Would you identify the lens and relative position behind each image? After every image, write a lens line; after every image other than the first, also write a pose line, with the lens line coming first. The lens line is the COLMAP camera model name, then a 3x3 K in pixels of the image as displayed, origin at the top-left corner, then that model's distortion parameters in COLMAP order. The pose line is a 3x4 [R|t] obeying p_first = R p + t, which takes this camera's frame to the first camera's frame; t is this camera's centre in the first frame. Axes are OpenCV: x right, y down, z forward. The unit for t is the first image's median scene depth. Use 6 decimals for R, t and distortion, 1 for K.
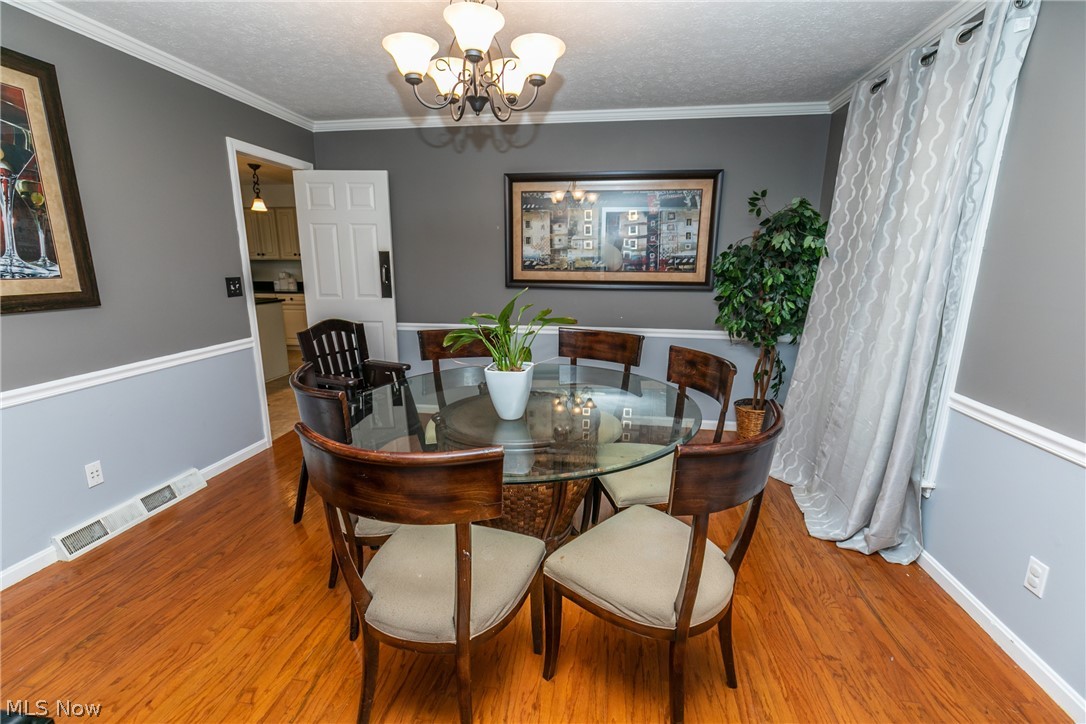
lens RADIAL K [[484.1, 0, 545.1], [0, 484.1, 368.9], [0, 0, 1]] dist [0.011247, -0.000309]
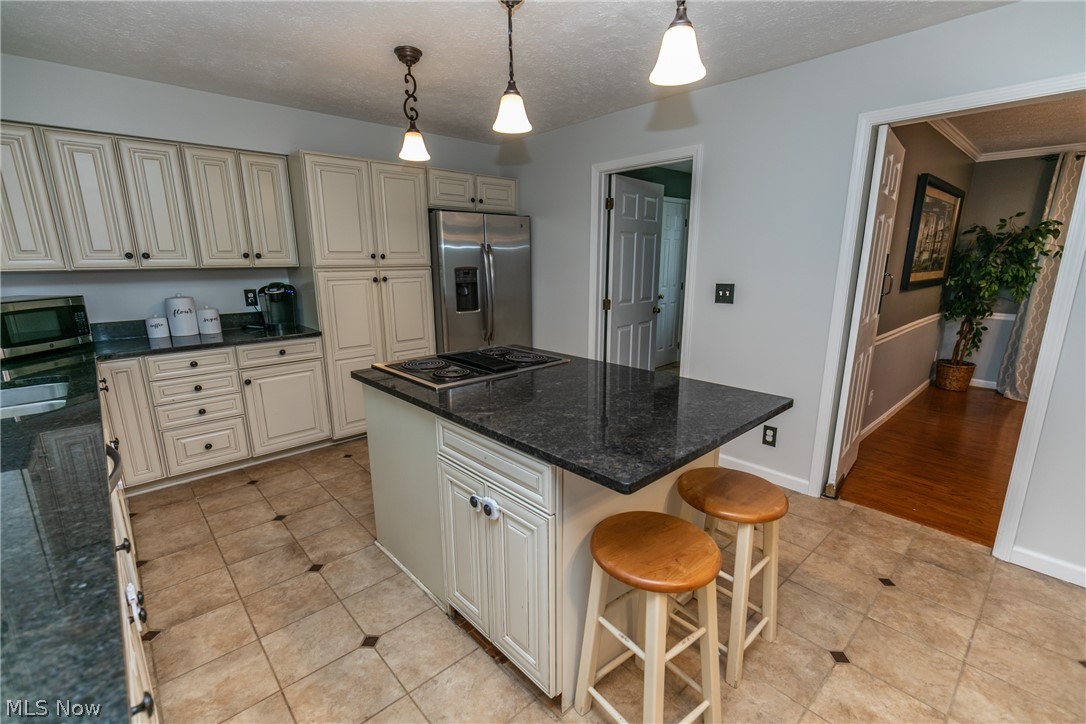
lens RADIAL K [[484.1, 0, 545.1], [0, 484.1, 368.9], [0, 0, 1]] dist [0.011247, -0.000309]
pose [[0.629229, -0.185952, 0.754647, -0.789899], [0.177967, 0.979632, 0.093001, -0.139827], [-0.756570, 0.075783, 0.649507, 0.565485]]
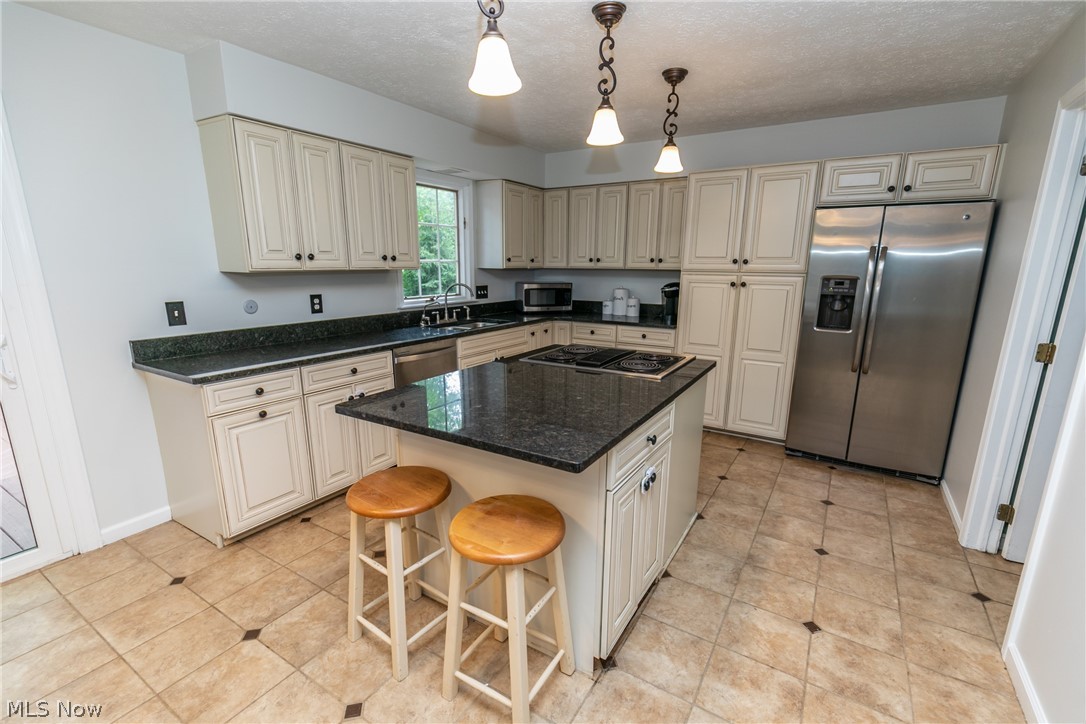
lens RADIAL K [[484.1, 0, 545.1], [0, 484.1, 368.9], [0, 0, 1]] dist [0.011247, -0.000309]
pose [[0.916030, 0.086867, -0.391591, -0.440821], [-0.087078, 0.996052, 0.017258, -0.114864], [0.391544, 0.018290, 0.919977, 0.458803]]
